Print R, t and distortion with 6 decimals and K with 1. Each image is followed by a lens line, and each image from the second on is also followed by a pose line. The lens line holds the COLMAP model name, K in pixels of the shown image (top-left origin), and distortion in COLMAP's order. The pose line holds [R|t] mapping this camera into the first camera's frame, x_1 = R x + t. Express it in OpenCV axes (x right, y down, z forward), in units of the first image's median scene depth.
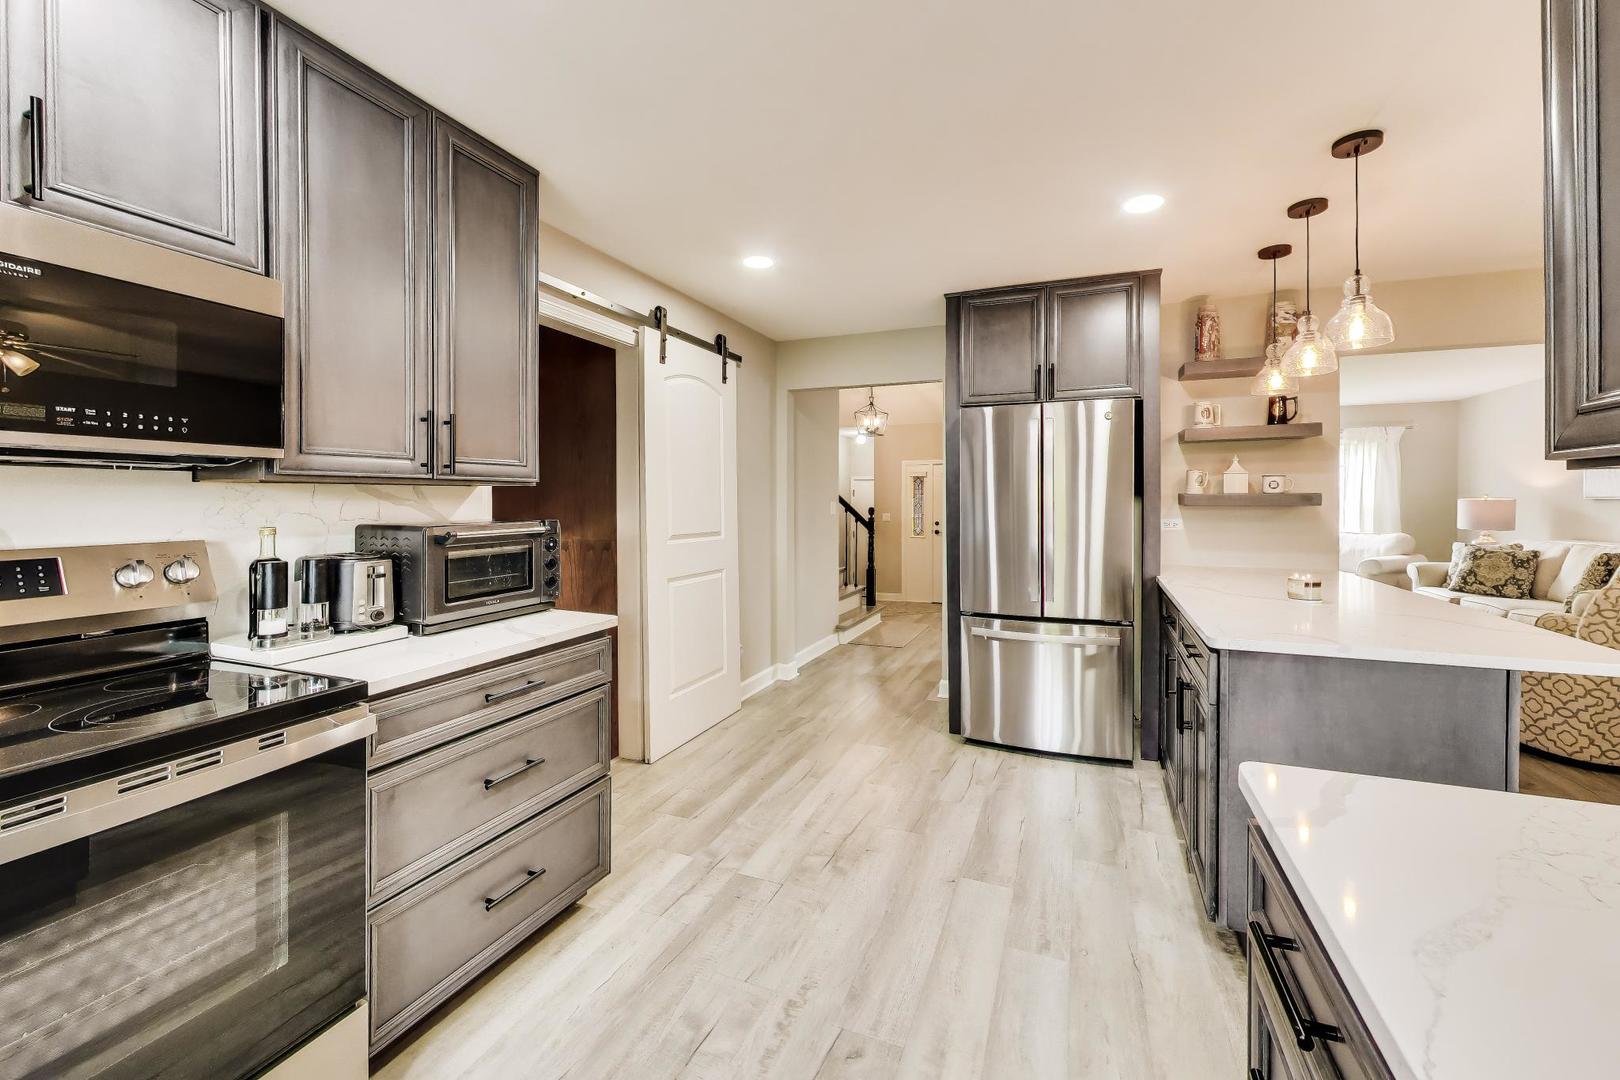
lens RADIAL K [[687.7, 0, 793.9], [0, 687.7, 518.1], [0, 0, 1]] dist [0.005467, 0.000050]
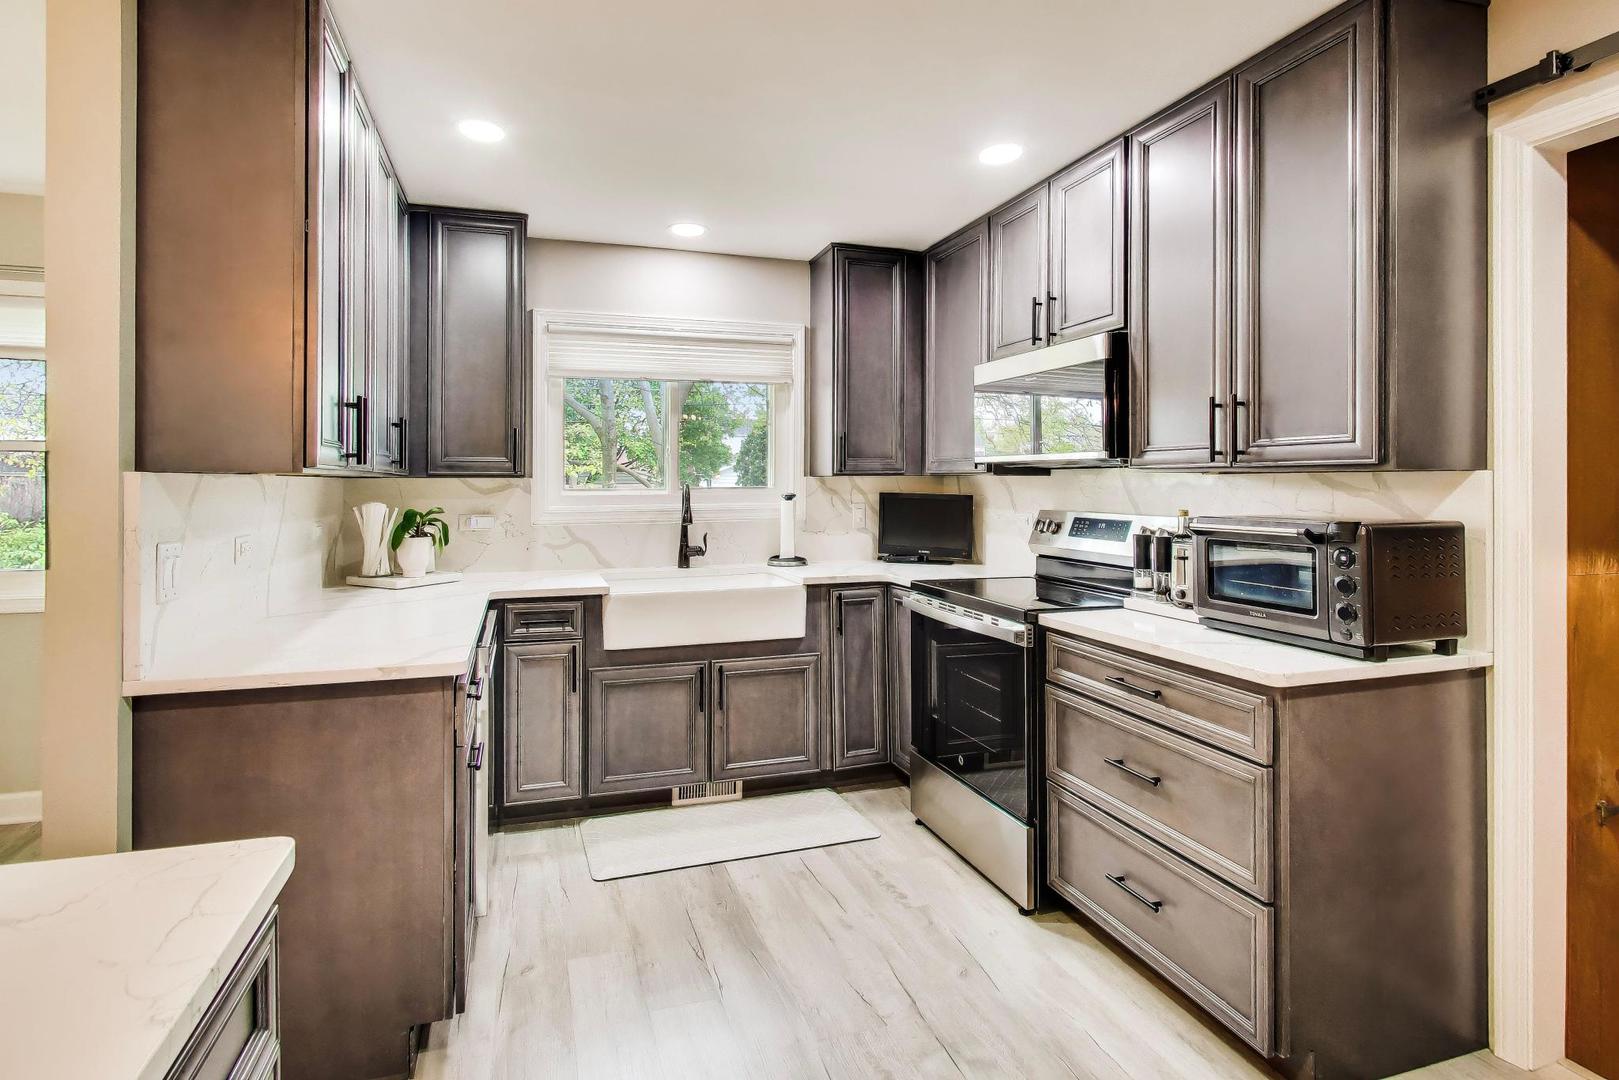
lens RADIAL K [[825.9, 0, 799.9], [0, 825.9, 476.3], [0, 0, 1]] dist [0.000272, -0.000128]
pose [[-0.755776, -0.001486, -0.654829, 0.694398], [-0.017492, 0.999686, 0.017920, -0.057453], [0.654597, 0.024998, -0.755565, 1.524437]]
